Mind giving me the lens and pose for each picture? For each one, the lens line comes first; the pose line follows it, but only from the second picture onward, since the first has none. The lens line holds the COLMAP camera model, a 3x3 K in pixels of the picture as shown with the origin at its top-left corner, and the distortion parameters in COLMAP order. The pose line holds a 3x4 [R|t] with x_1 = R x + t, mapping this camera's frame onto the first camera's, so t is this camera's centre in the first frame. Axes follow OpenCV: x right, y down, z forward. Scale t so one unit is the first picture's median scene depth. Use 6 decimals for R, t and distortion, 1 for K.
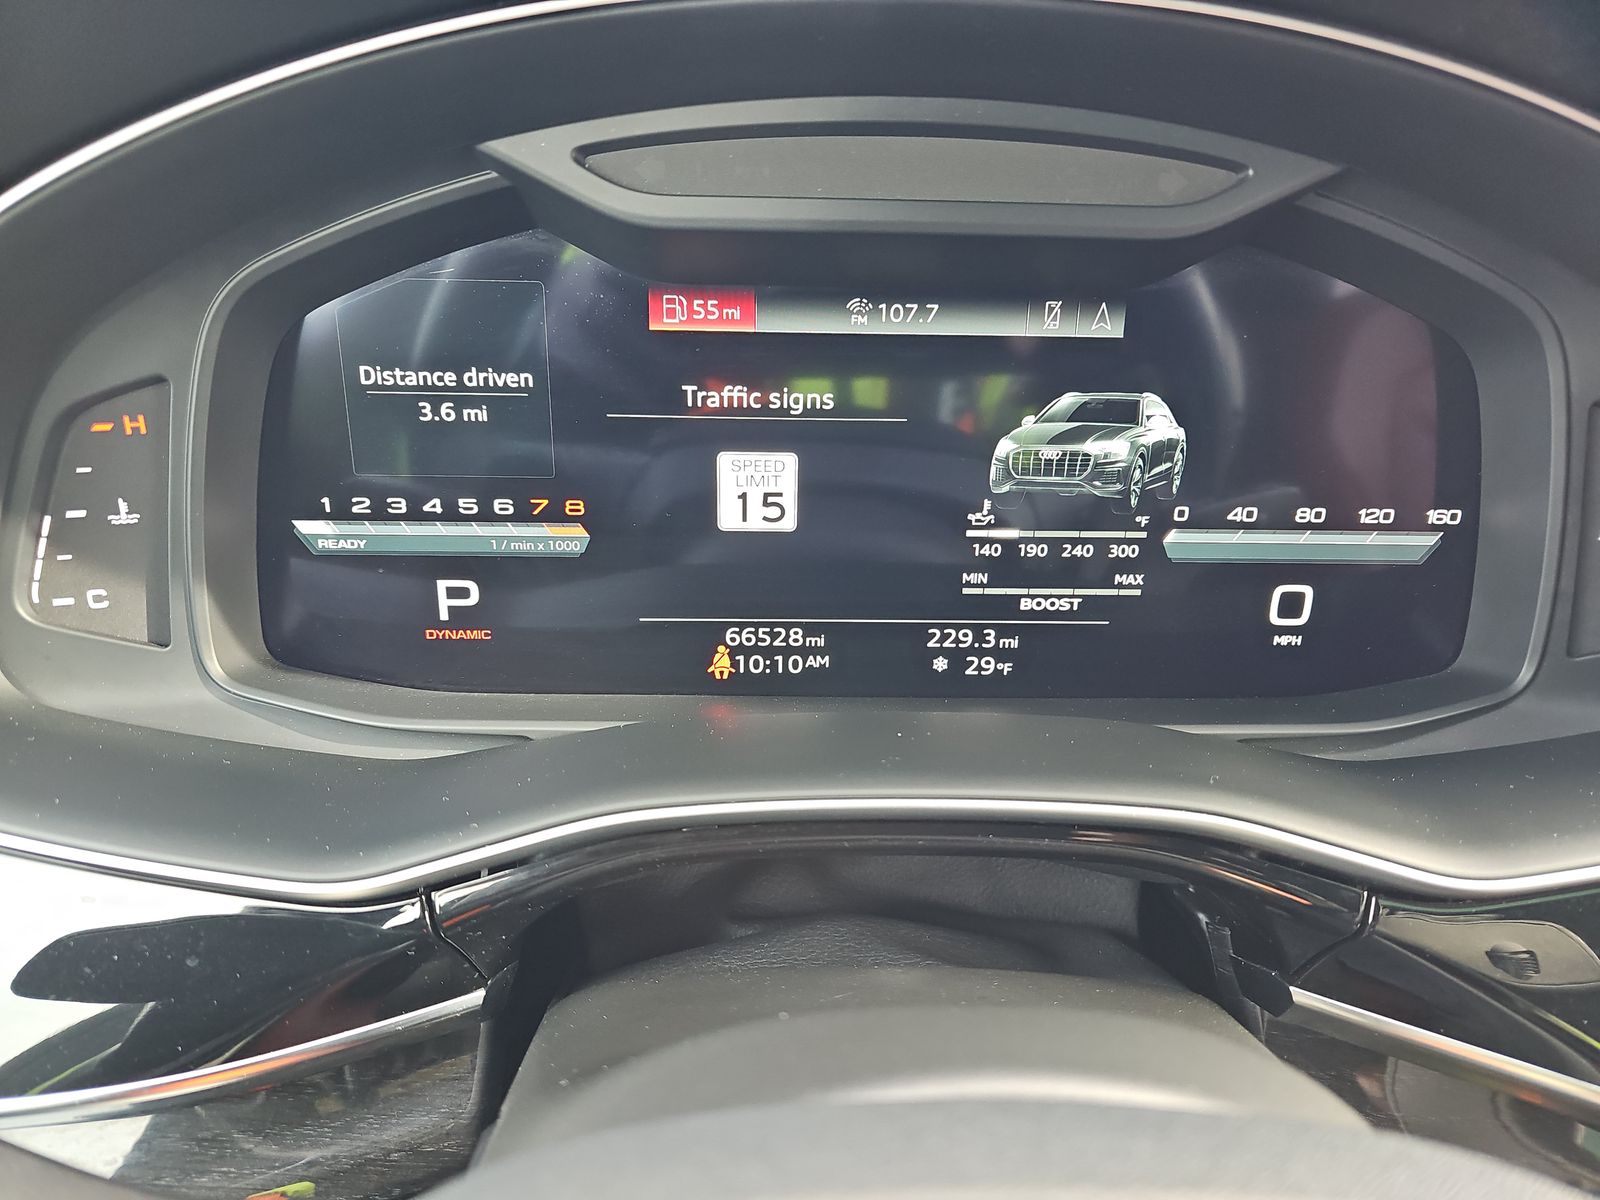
lens RADIAL K [[1034.4, 0, 791.6], [0, 1034.4, 553.1], [0, 0, 1]] dist [-0.044264, 0.000462]
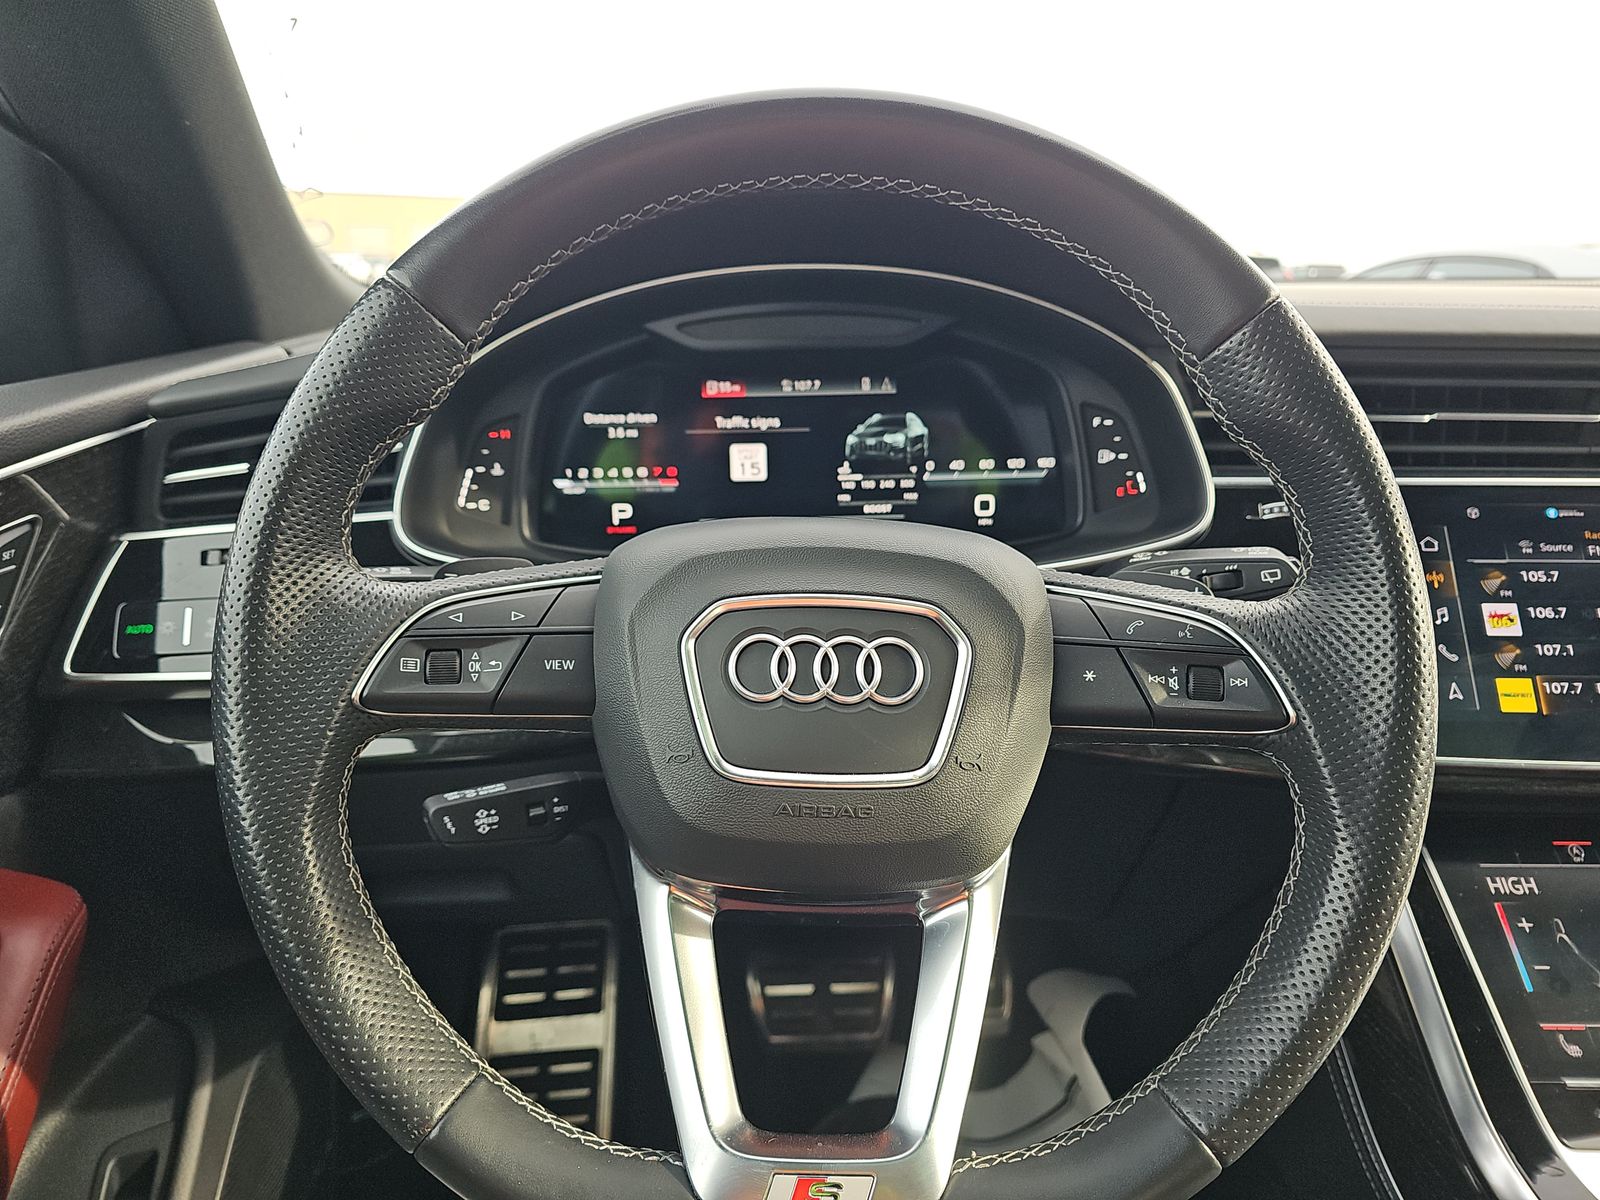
lens RADIAL K [[1034.4, 0, 798.1], [0, 1034.4, 595.3], [0, 0, 1]] dist [-0.044264, 0.000462]
pose [[0.999211, -0.039173, -0.006582, 0.084965], [0.037939, 0.990257, -0.133984, 0.571053], [0.011766, 0.133629, 0.990962, -1.326711]]
